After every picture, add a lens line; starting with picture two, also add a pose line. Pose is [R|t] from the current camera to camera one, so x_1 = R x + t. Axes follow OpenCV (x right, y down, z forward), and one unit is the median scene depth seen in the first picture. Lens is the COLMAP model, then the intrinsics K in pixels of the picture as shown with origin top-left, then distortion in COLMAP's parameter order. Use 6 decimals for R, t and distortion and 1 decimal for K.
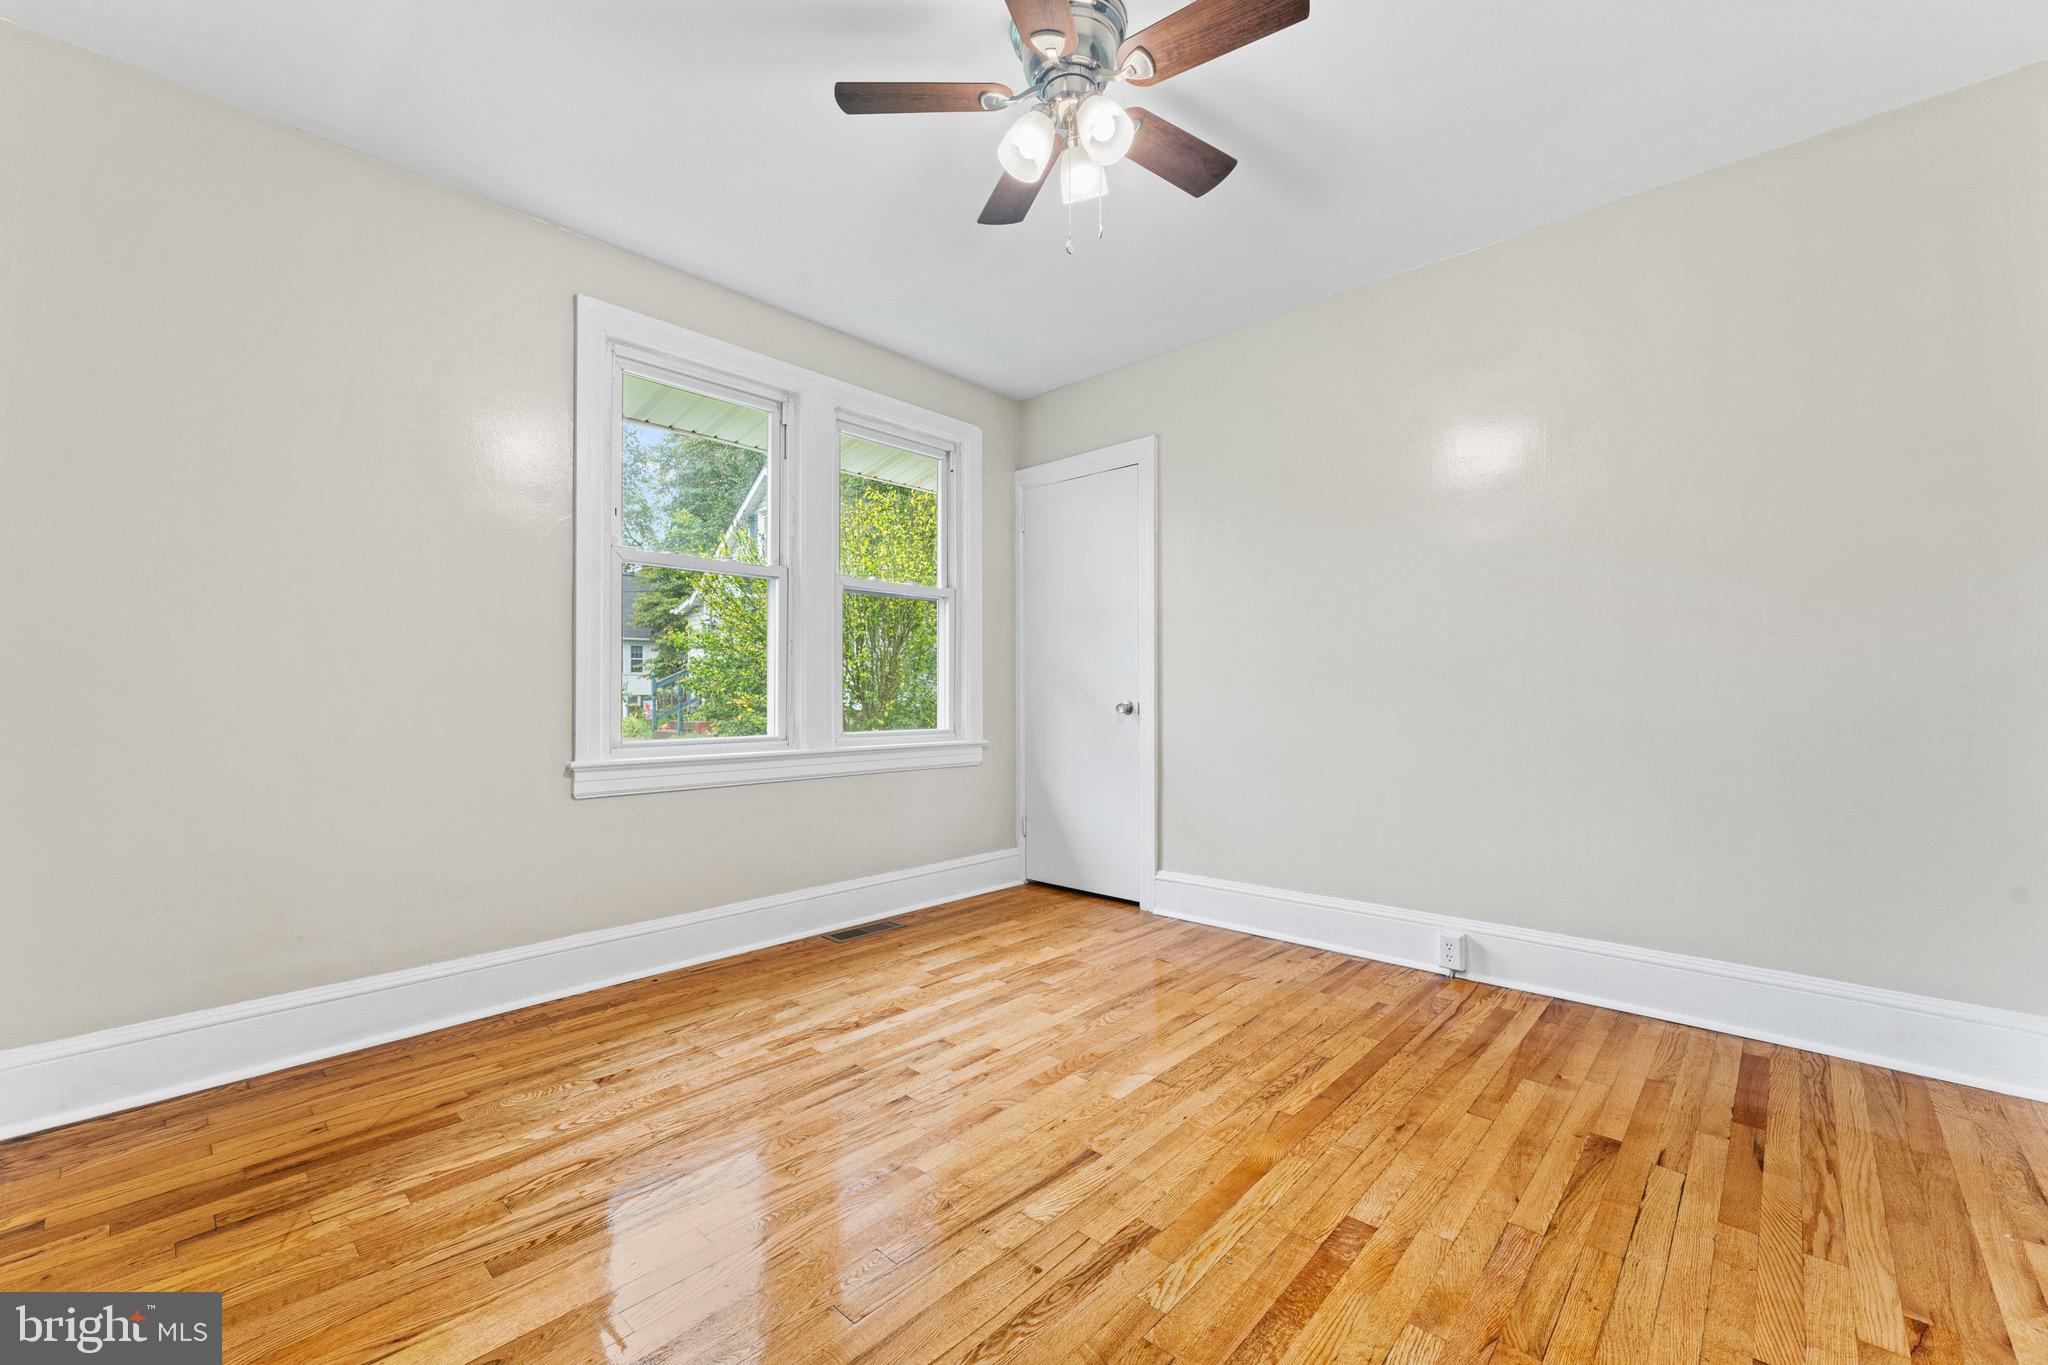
lens RADIAL K [[815.3, 0, 1021.3], [0, 815.3, 682.0], [0, 0, 1]] dist [-0.000541, 0.000015]
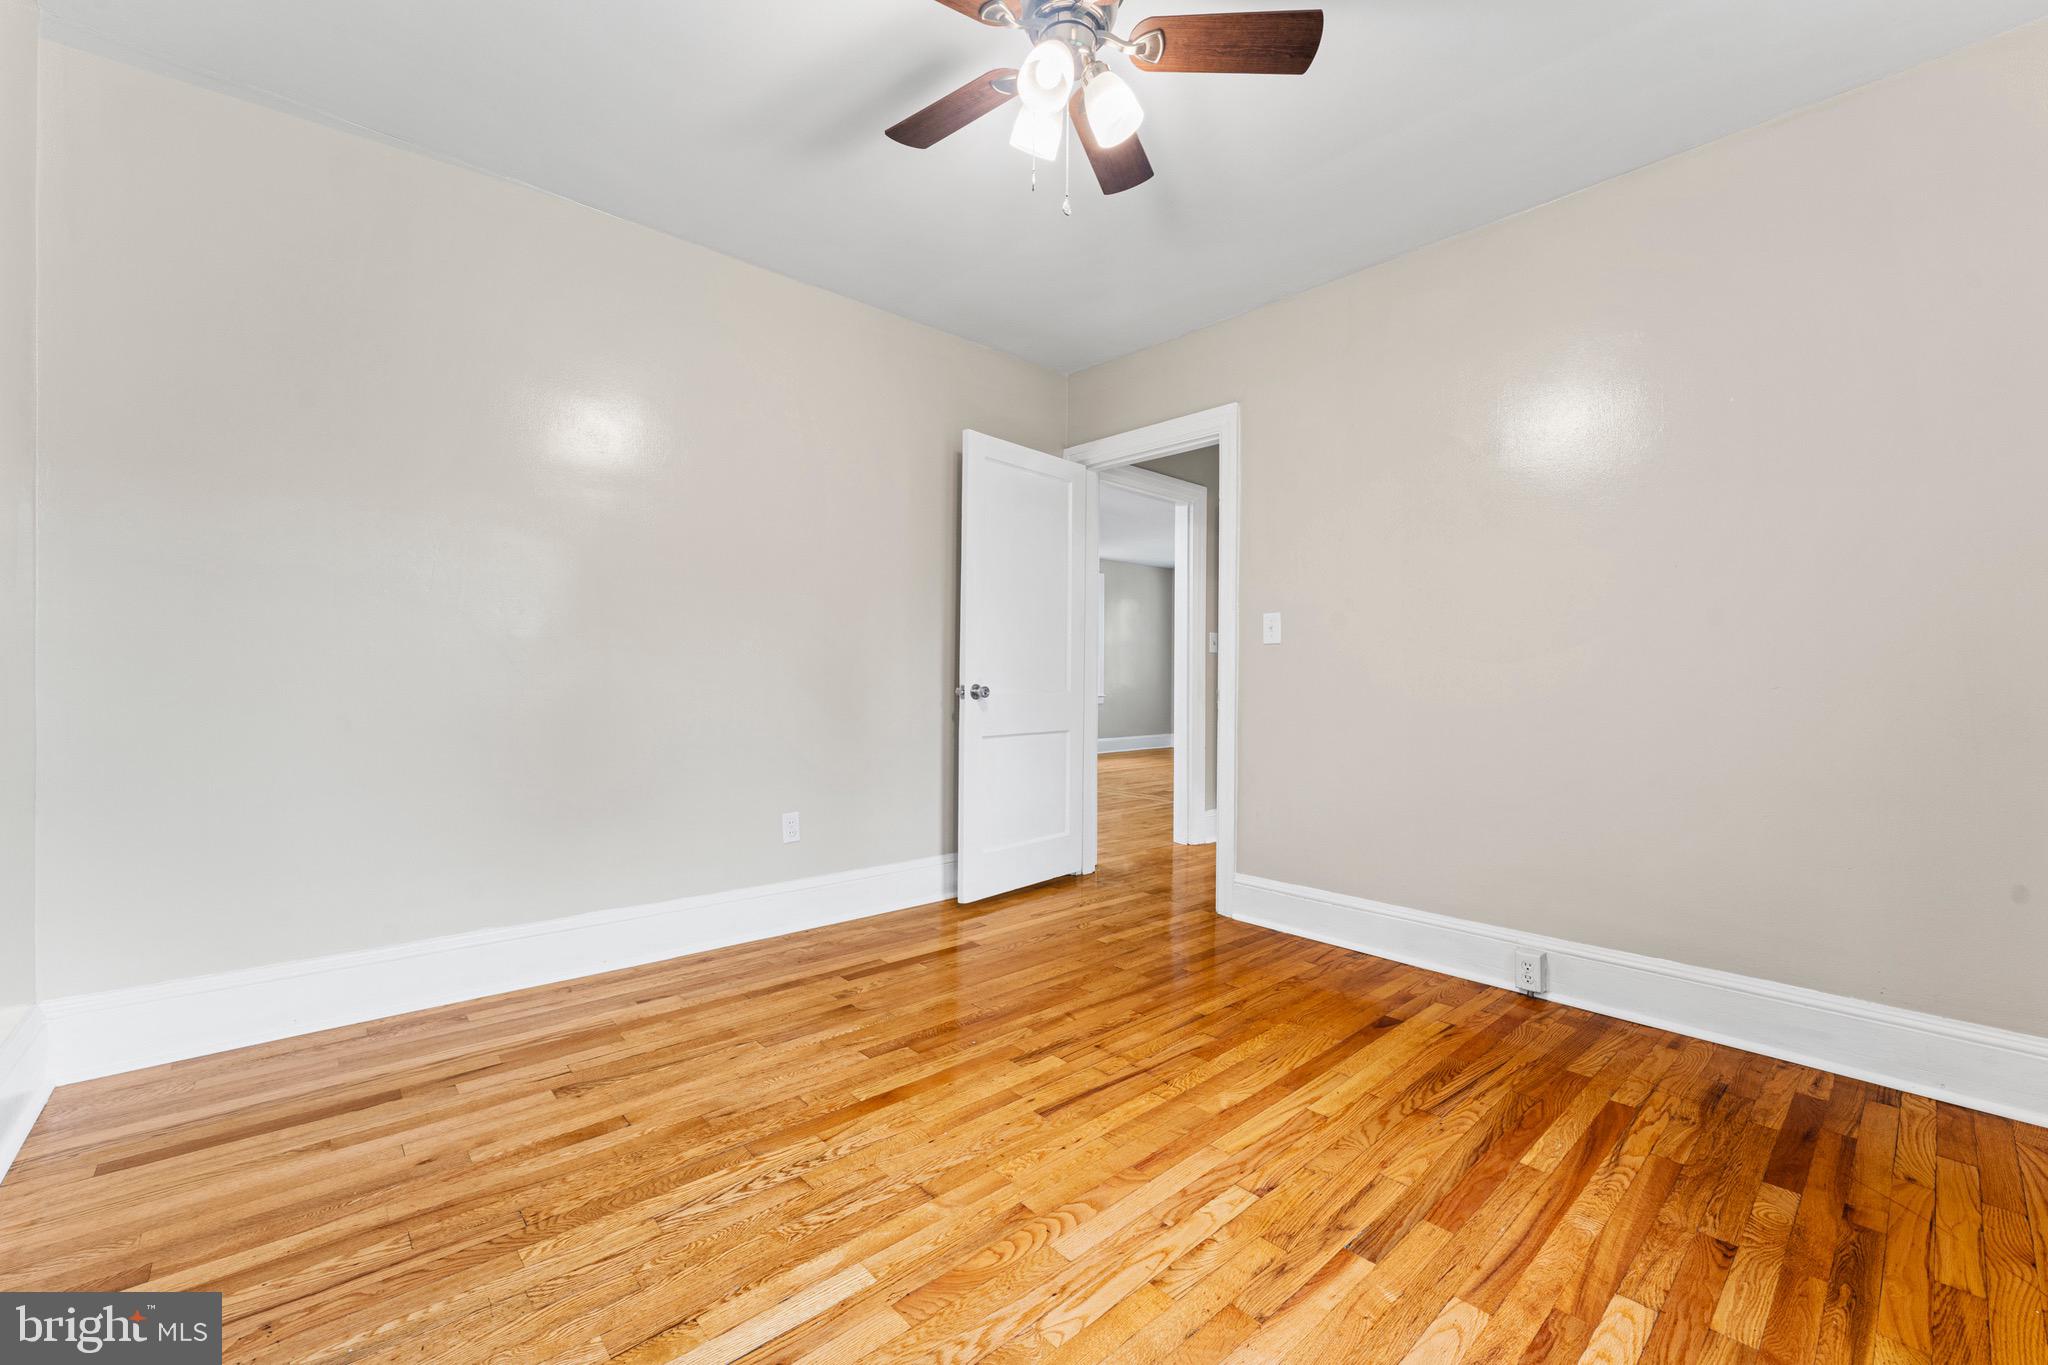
lens RADIAL K [[815.3, 0, 1033.3], [0, 815.3, 681.6], [0, 0, 1]] dist [-0.000541, 0.000015]
pose [[-0.996995, -0.008762, 0.076967, 0.020927], [-0.009215, 0.999942, -0.005523, 0.023022], [-0.076914, -0.006215, -0.997018, 1.908243]]
